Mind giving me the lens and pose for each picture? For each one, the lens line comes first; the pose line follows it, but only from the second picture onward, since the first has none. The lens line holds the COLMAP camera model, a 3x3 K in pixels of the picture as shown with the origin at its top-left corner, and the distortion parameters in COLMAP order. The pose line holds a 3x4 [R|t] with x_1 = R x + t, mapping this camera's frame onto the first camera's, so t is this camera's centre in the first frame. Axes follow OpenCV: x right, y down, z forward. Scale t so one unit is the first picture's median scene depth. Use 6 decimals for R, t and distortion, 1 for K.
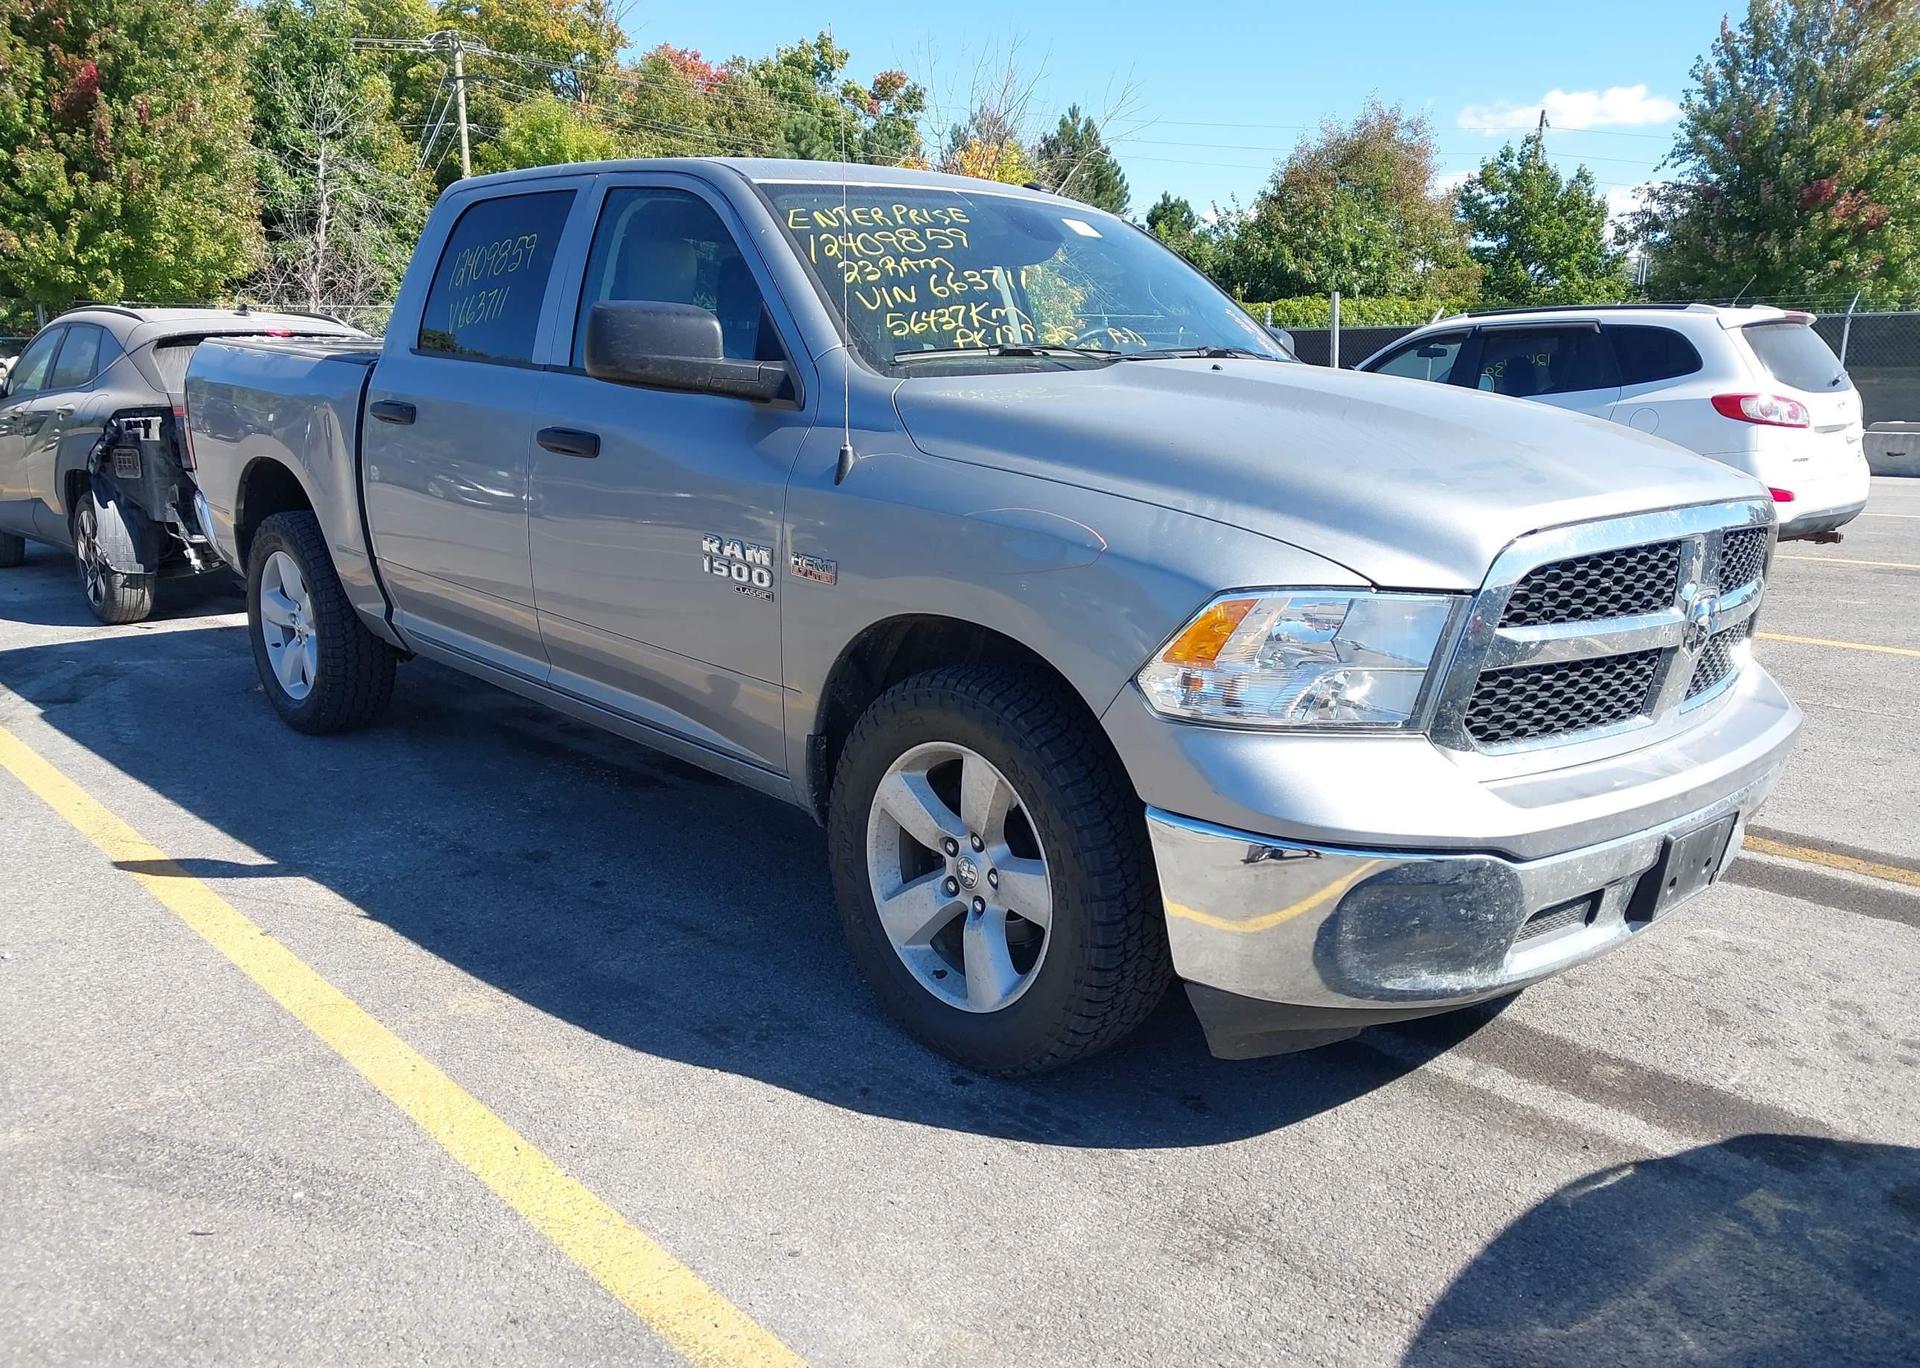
lens RADIAL K [[1544.4, 0, 949.0], [0, 1544.4, 693.0], [0, 0, 1]] dist [0.005796, 0.004204]
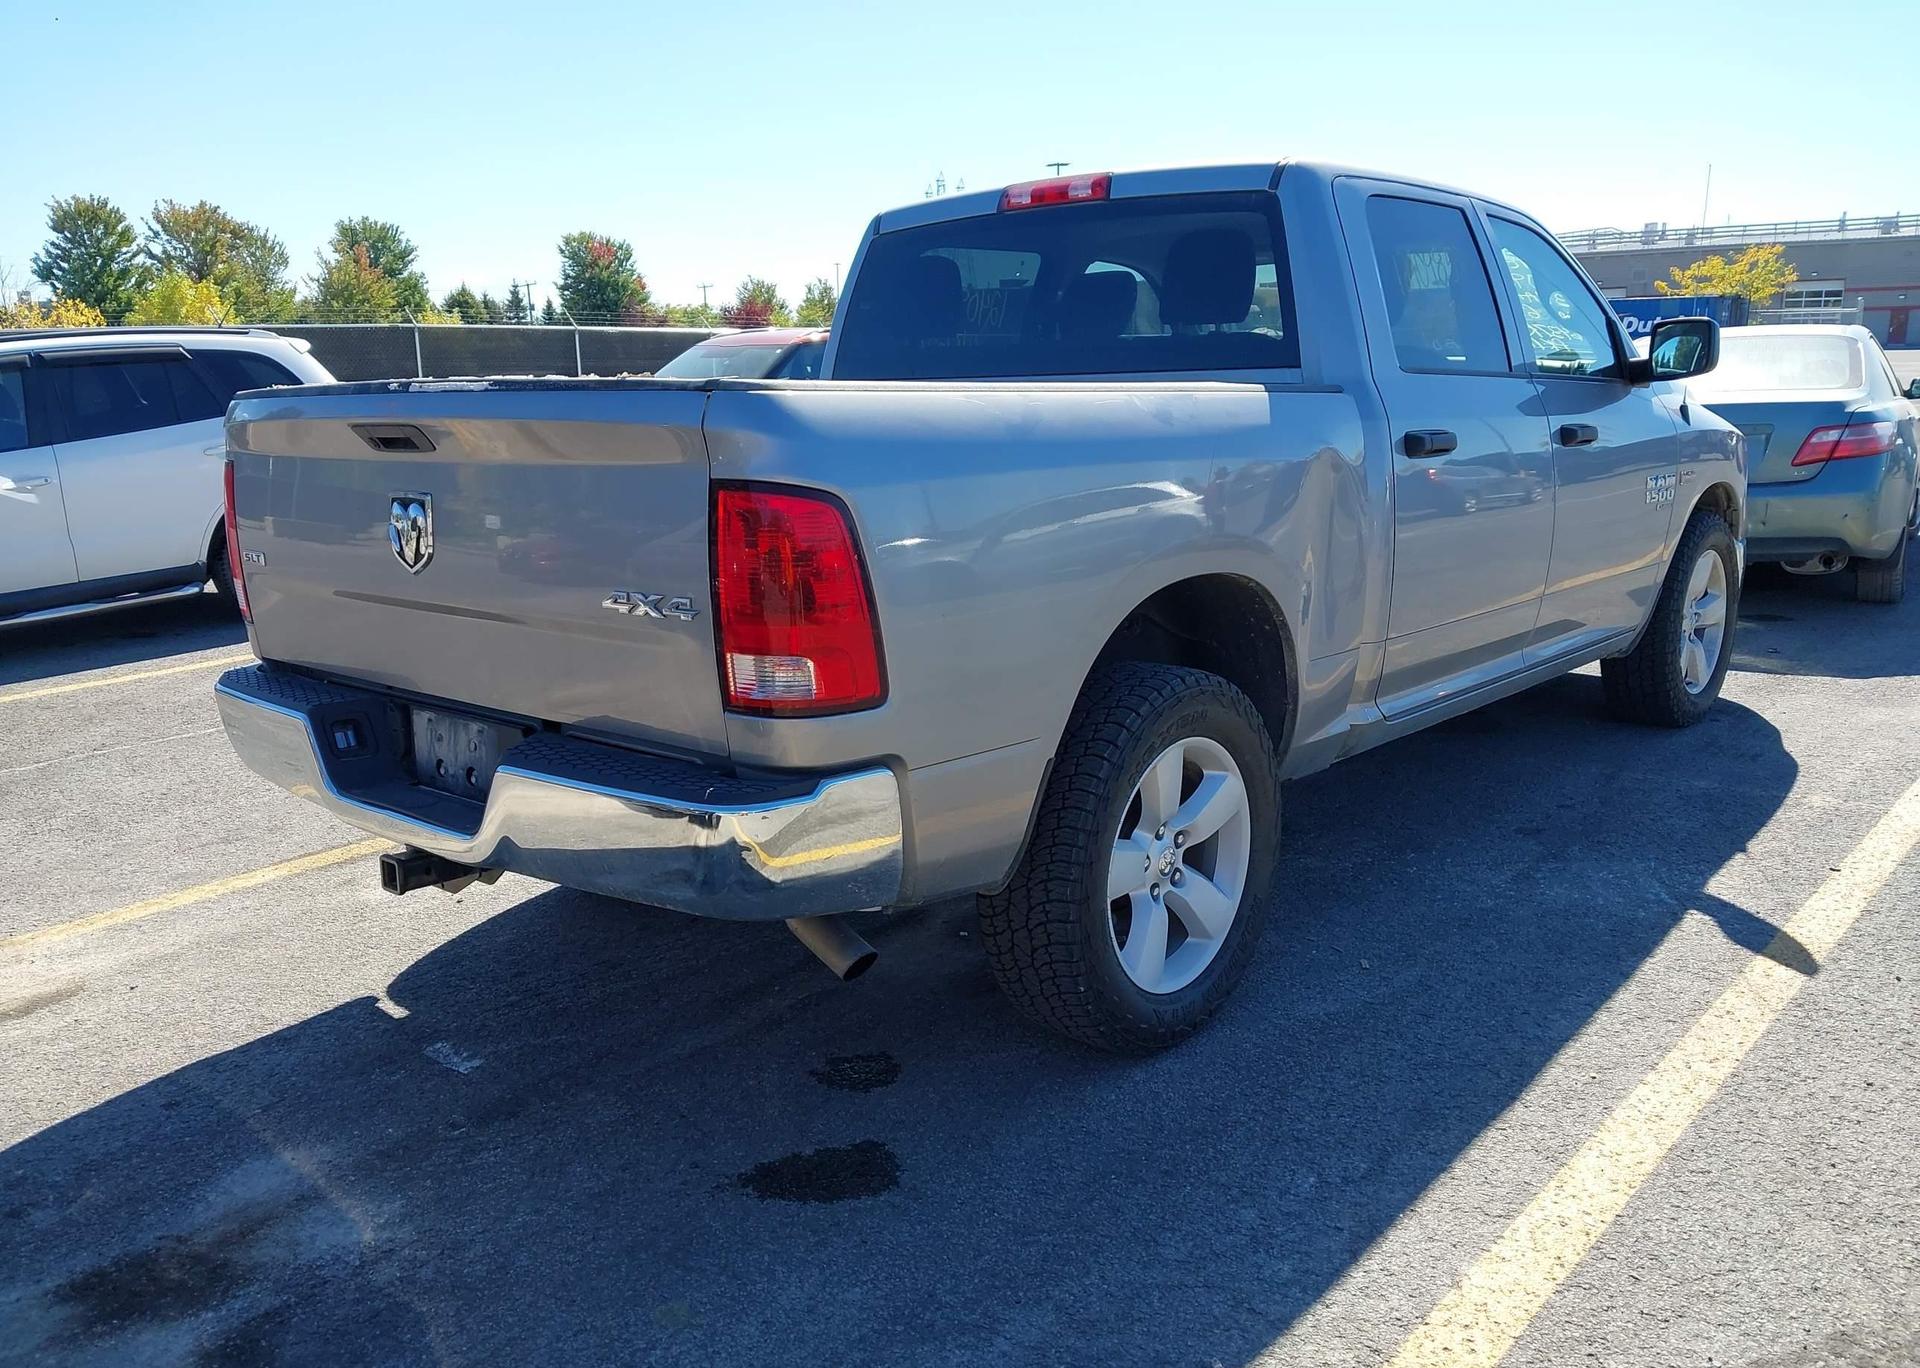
lens RADIAL K [[1527.8, 0, 960.0], [0, 1527.8, 684.0], [0, 0, 1]] dist [0.005060, -0.004173]
pose [[-0.117375, -0.214601, 0.969623, -0.727473], [0.239426, 0.941456, 0.237350, -0.199329], [-0.963794, 0.260012, -0.059123, 0.842797]]
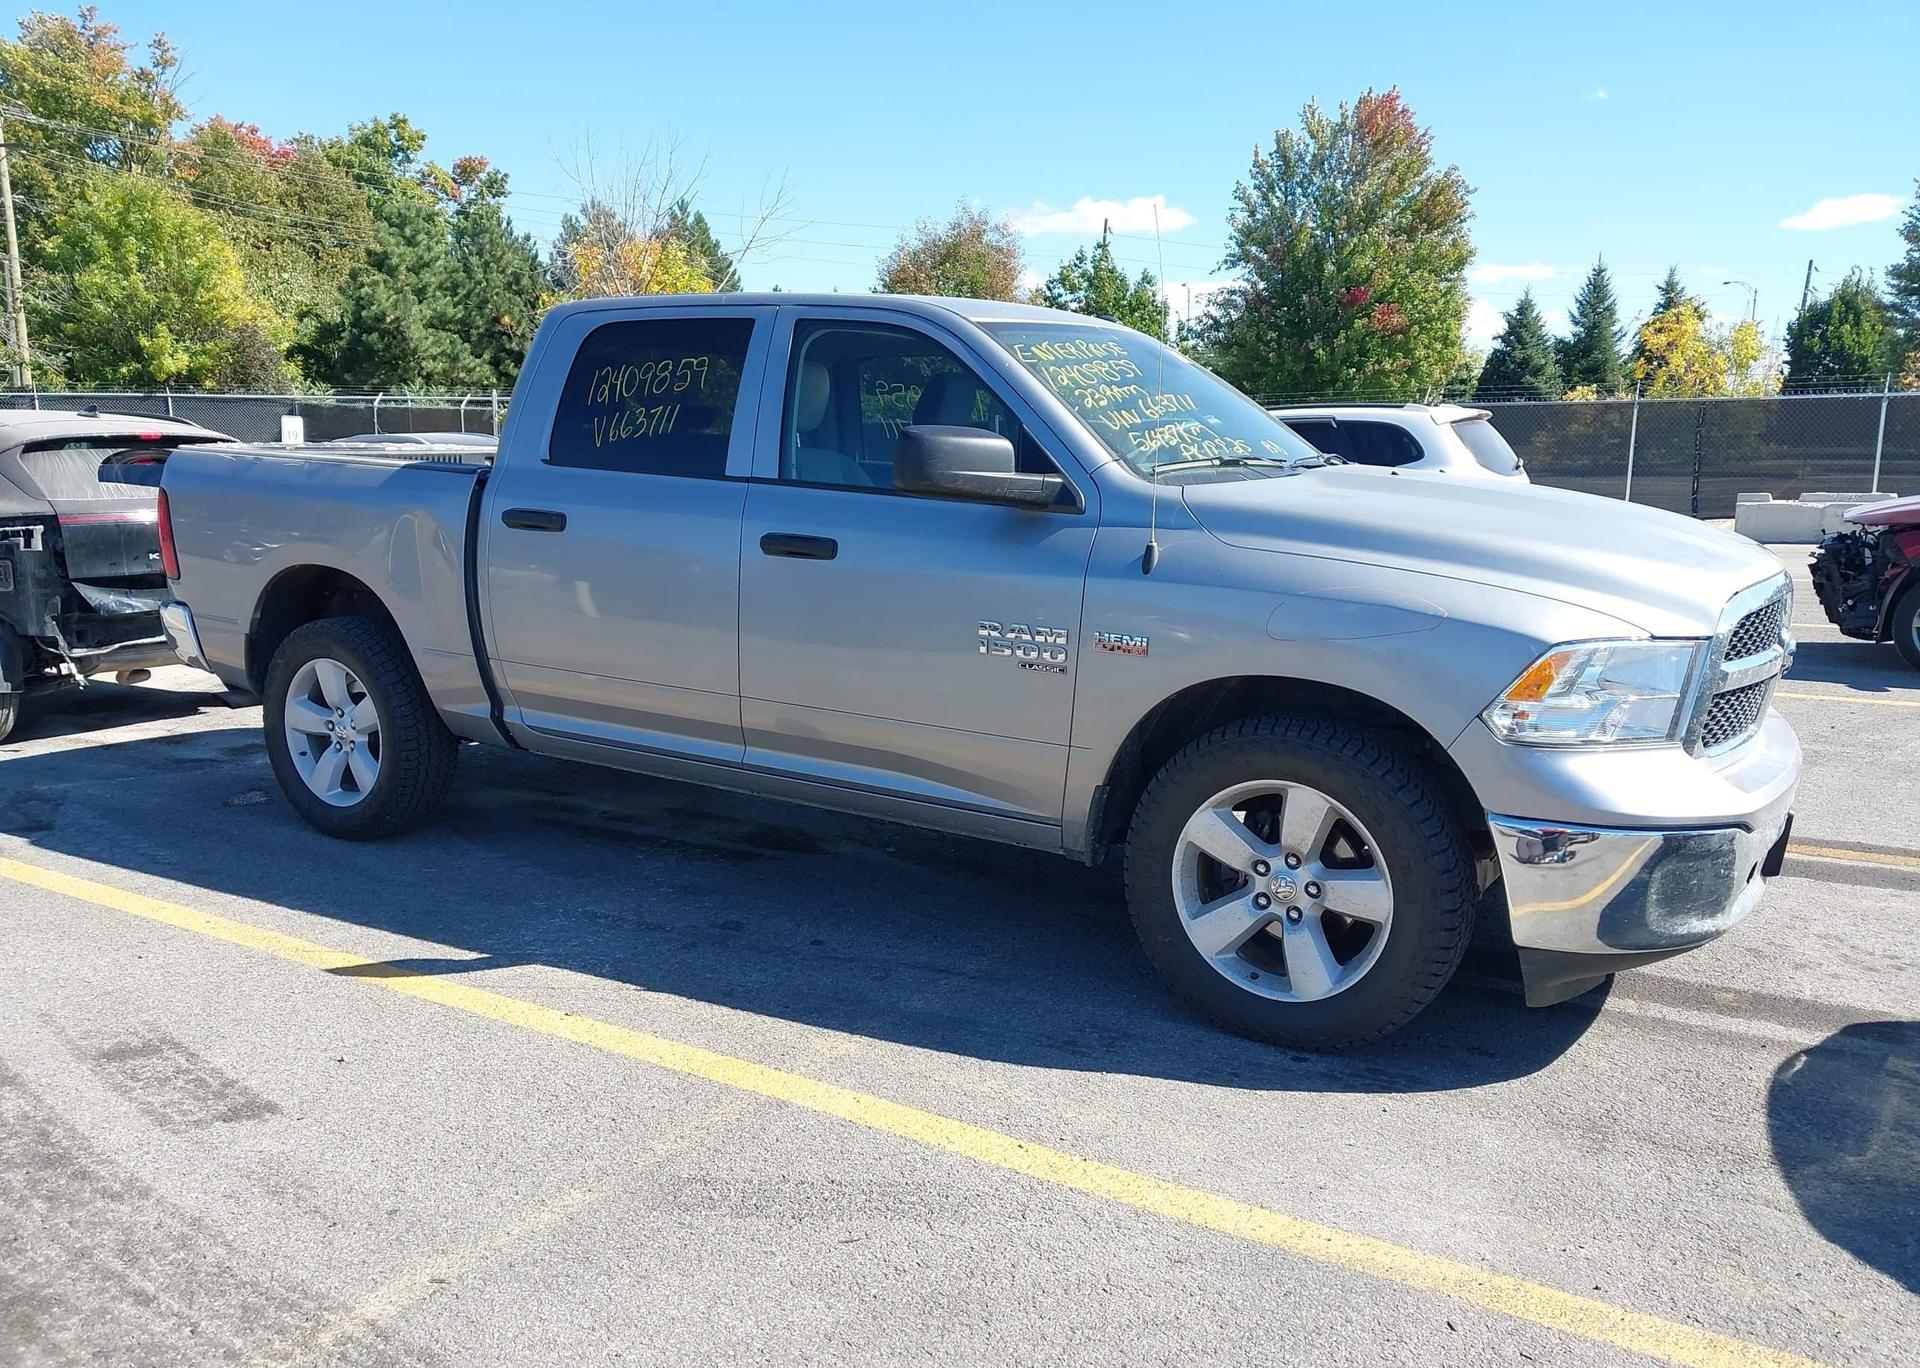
lens RADIAL K [[1544.4, 0, 949.0], [0, 1544.4, 693.0], [0, 0, 1]] dist [0.005796, 0.004204]
pose [[0.961758, -0.050376, 0.269227, -0.237611], [0.064352, 0.996986, -0.043335, -0.000235], [-0.266233, 0.059003, 0.962101, -0.049193]]
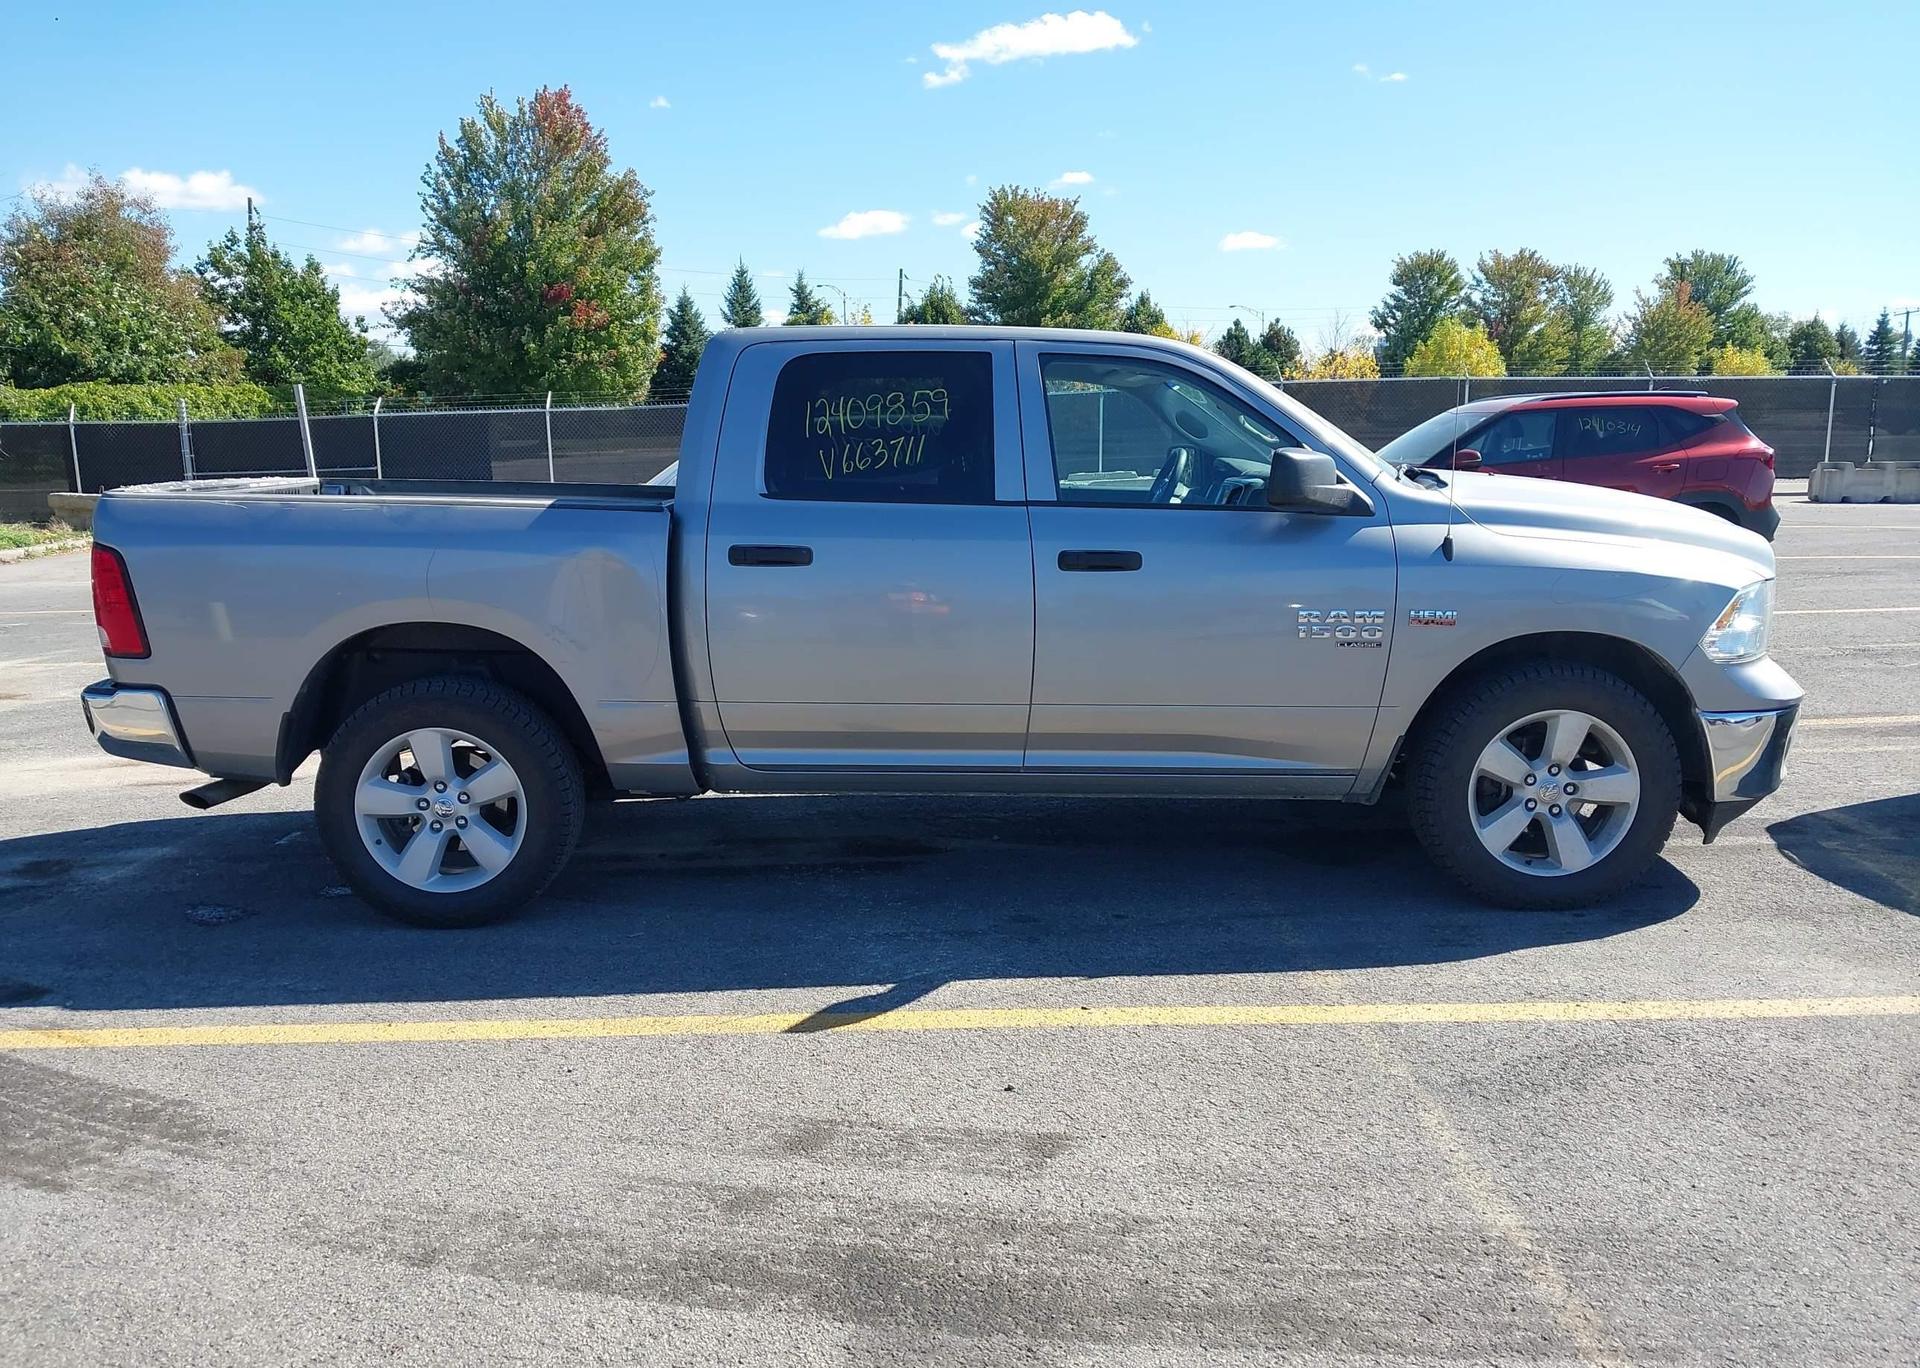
lens RADIAL K [[1544.4, 0, 949.0], [0, 1544.4, 693.0], [0, 0, 1]] dist [0.005796, 0.004204]
pose [[0.662253, -0.150151, 0.734081, -0.667405], [0.184424, 0.982240, 0.034531, -0.066211], [-0.726229, 0.112514, 0.678183, 0.144359]]
